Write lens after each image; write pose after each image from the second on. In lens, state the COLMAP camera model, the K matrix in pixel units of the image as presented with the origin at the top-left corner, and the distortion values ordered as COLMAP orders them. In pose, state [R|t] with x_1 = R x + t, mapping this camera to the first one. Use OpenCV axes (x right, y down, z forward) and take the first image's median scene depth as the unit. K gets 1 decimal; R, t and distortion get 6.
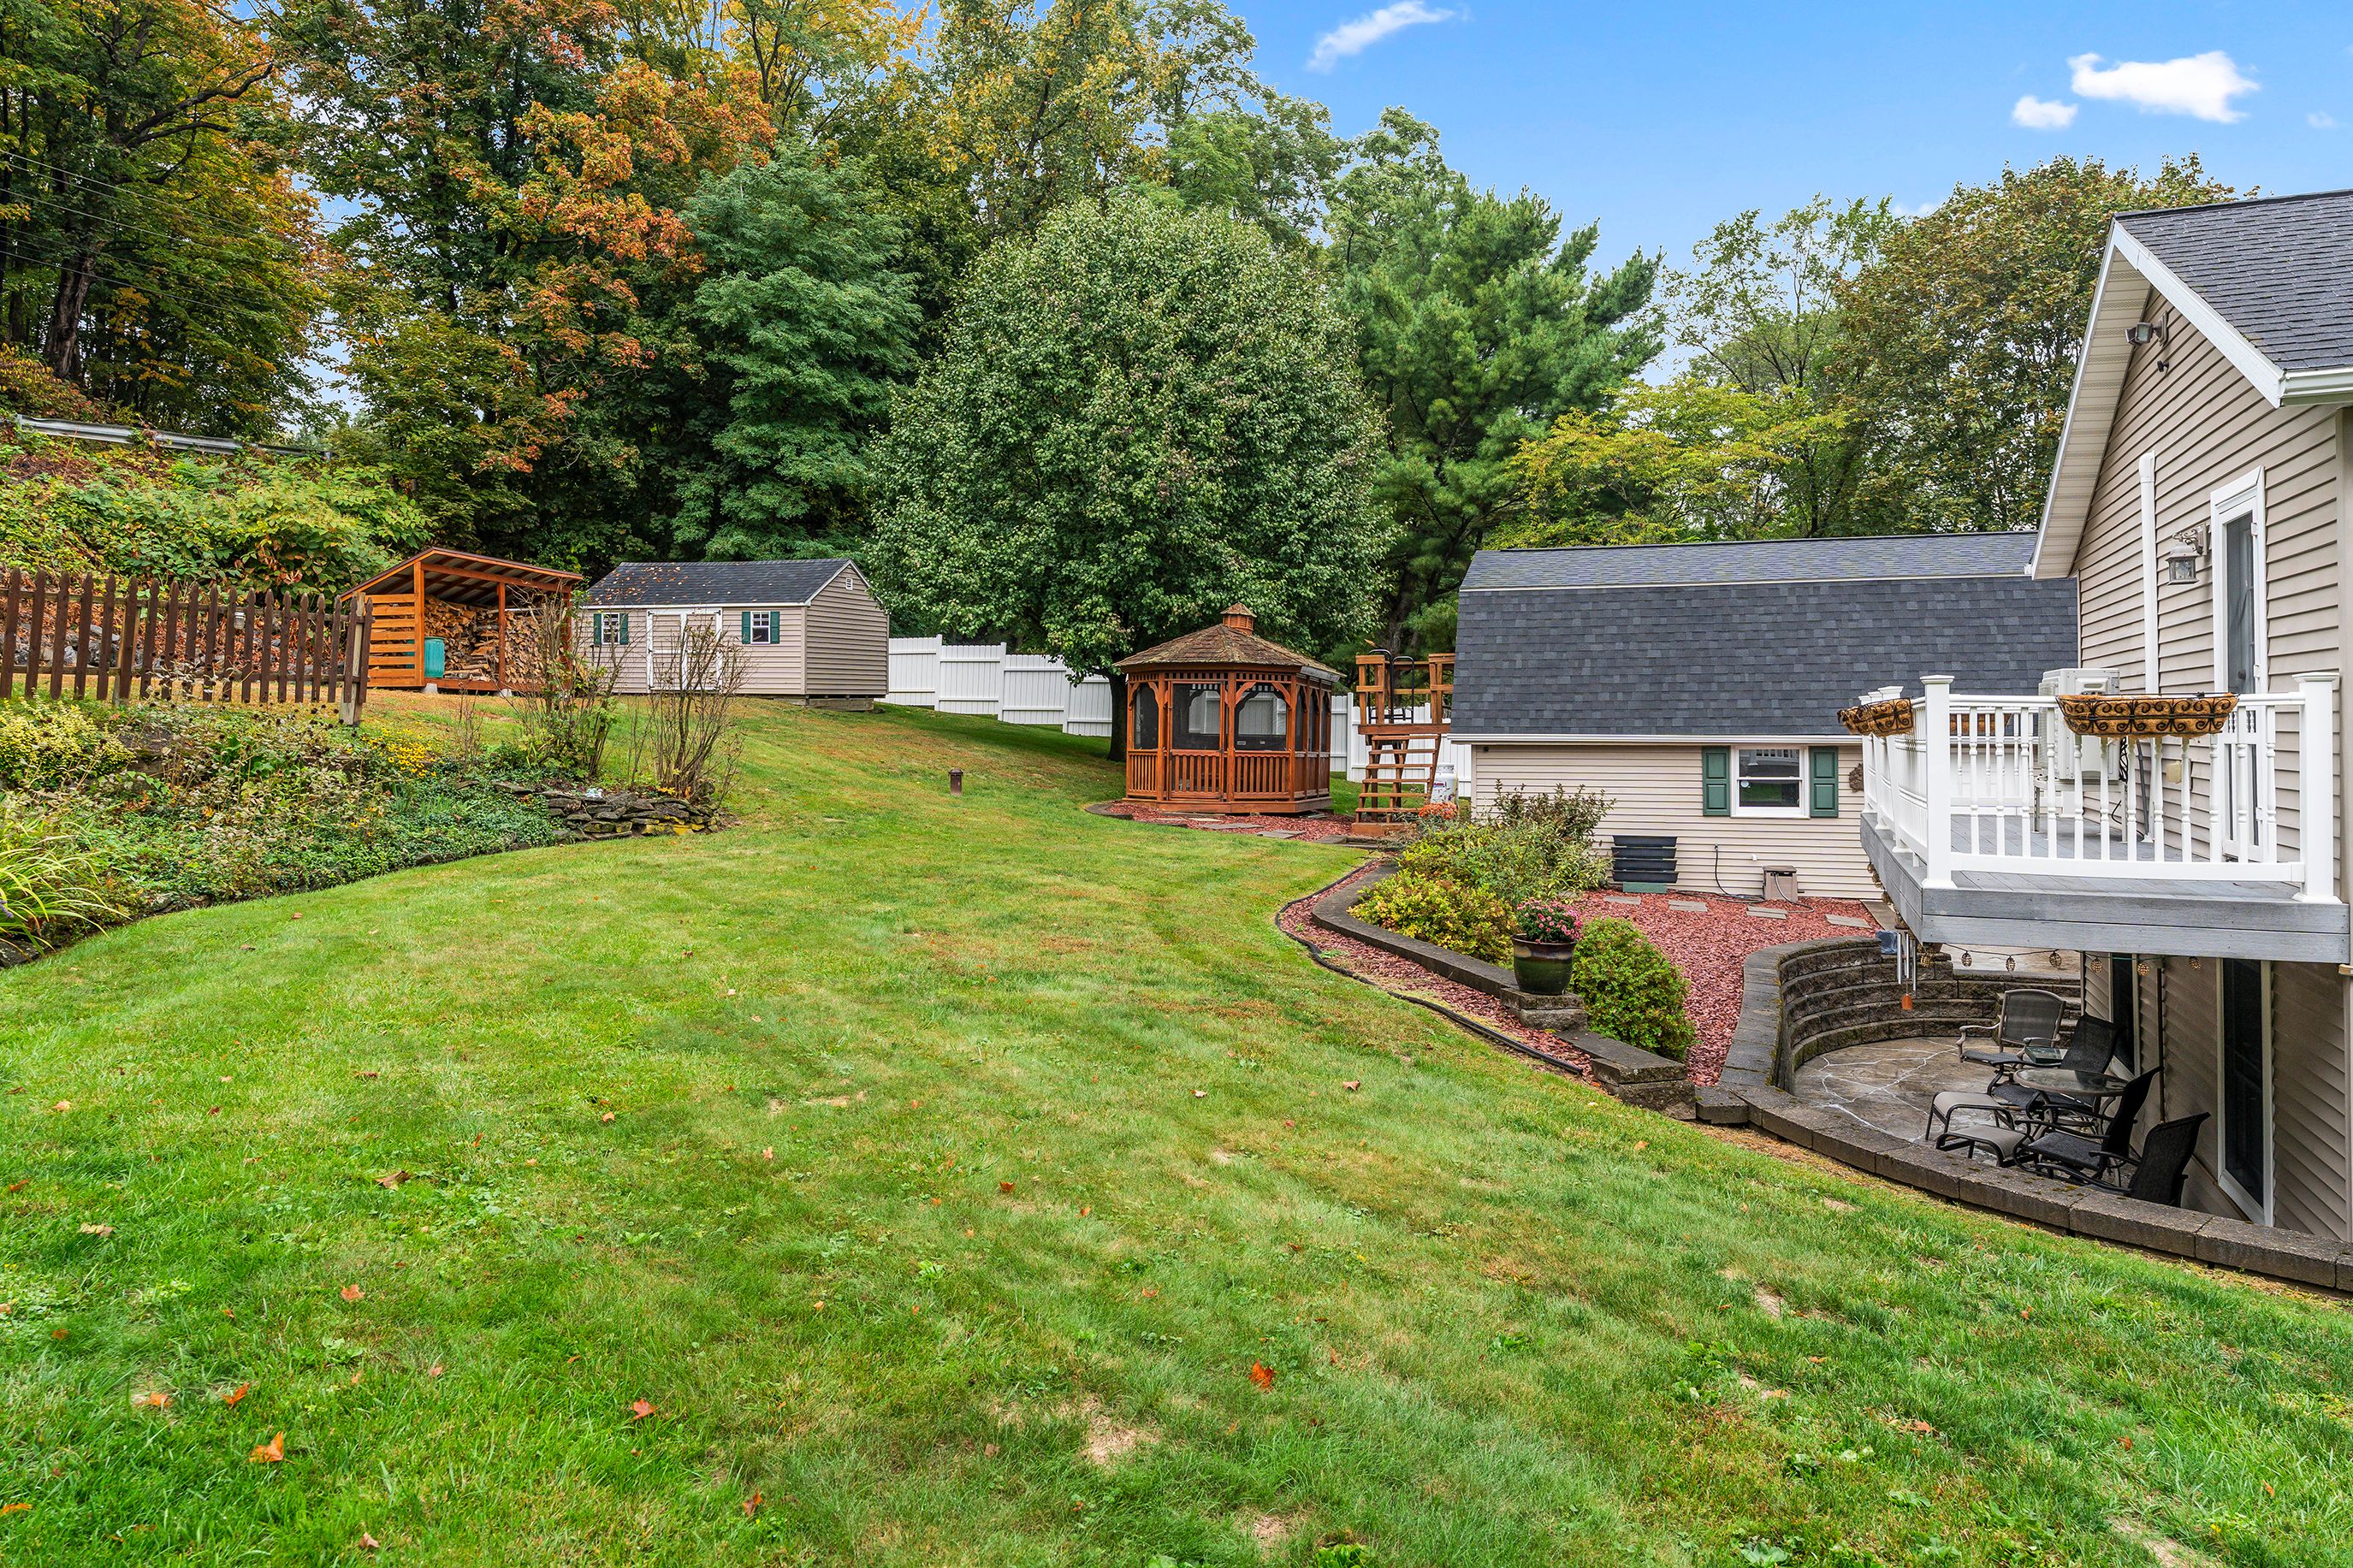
lens RADIAL K [[1456.1, 0, 1171.8], [0, 1456.1, 748.2], [0, 0, 1]] dist [0.003569, 0.000857]
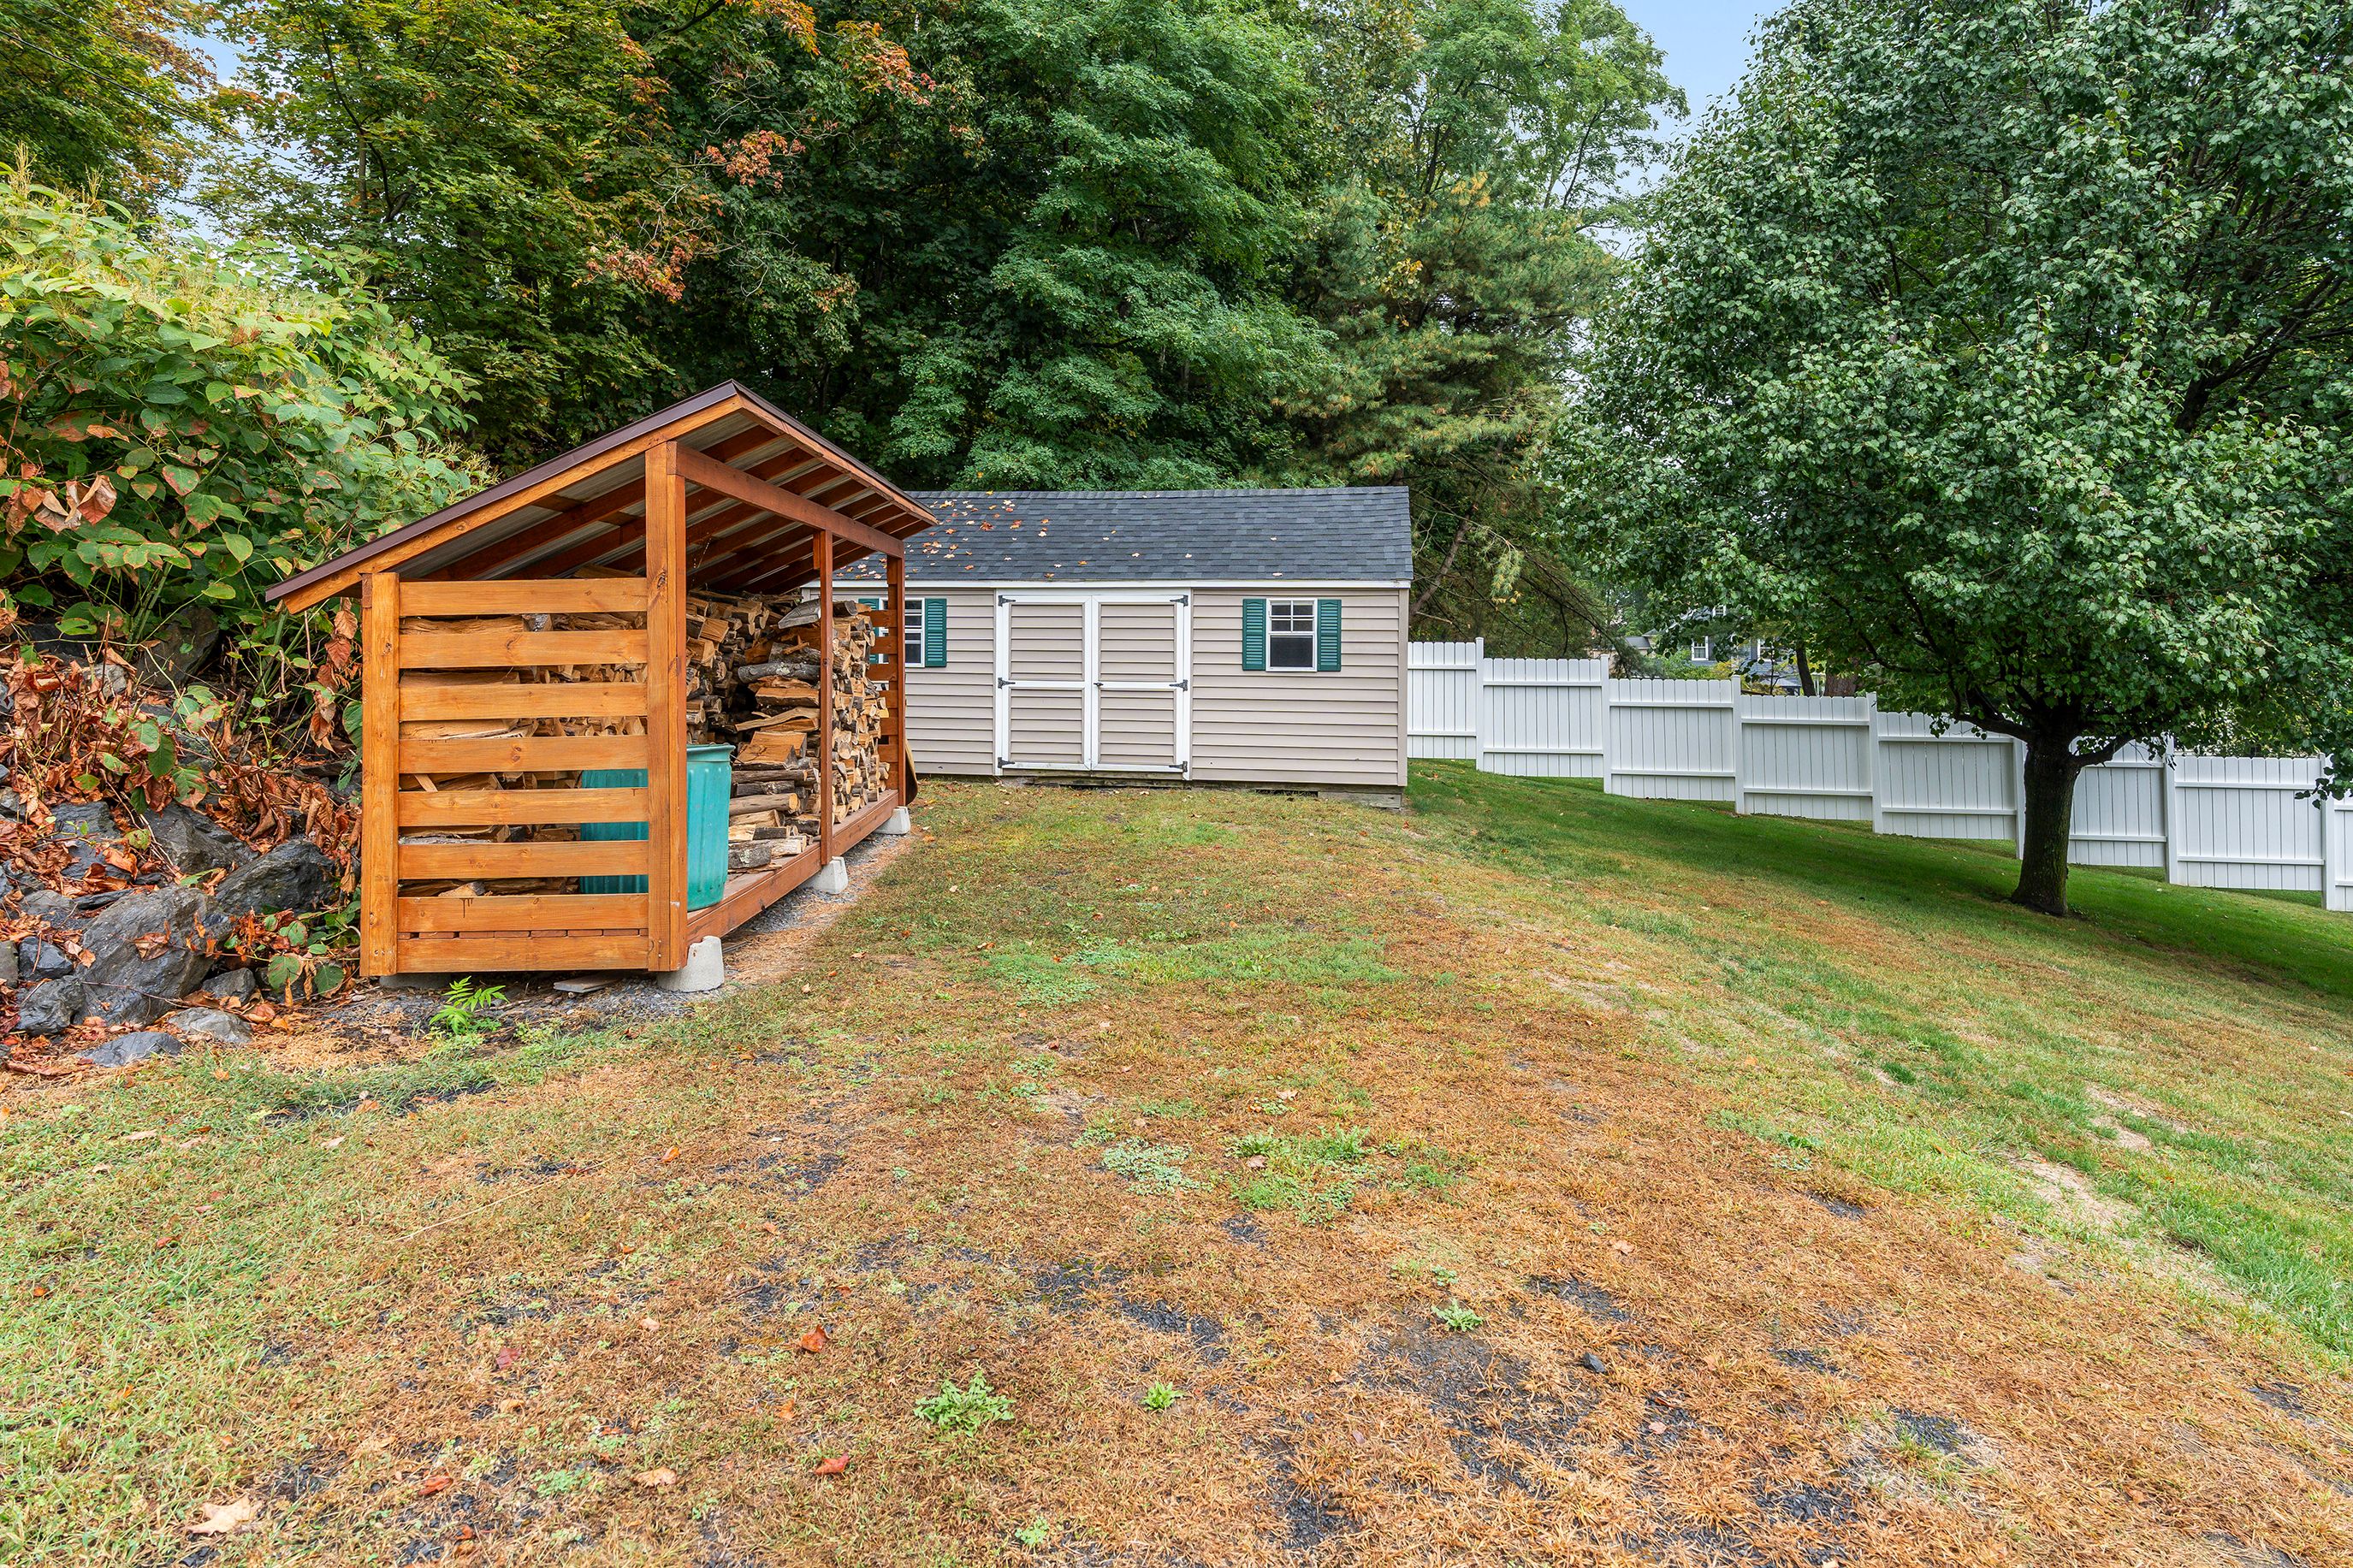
lens RADIAL K [[1191.4, 0, 1174.3], [0, 1191.4, 617.6], [0, 0, 1]] dist [-0.000233, 0.000252]
pose [[0.984767, -0.002649, 0.173857, -0.441004], [0.009841, 0.999130, -0.040520, -0.085299], [-0.173599, 0.041614, 0.983937, 0.748255]]
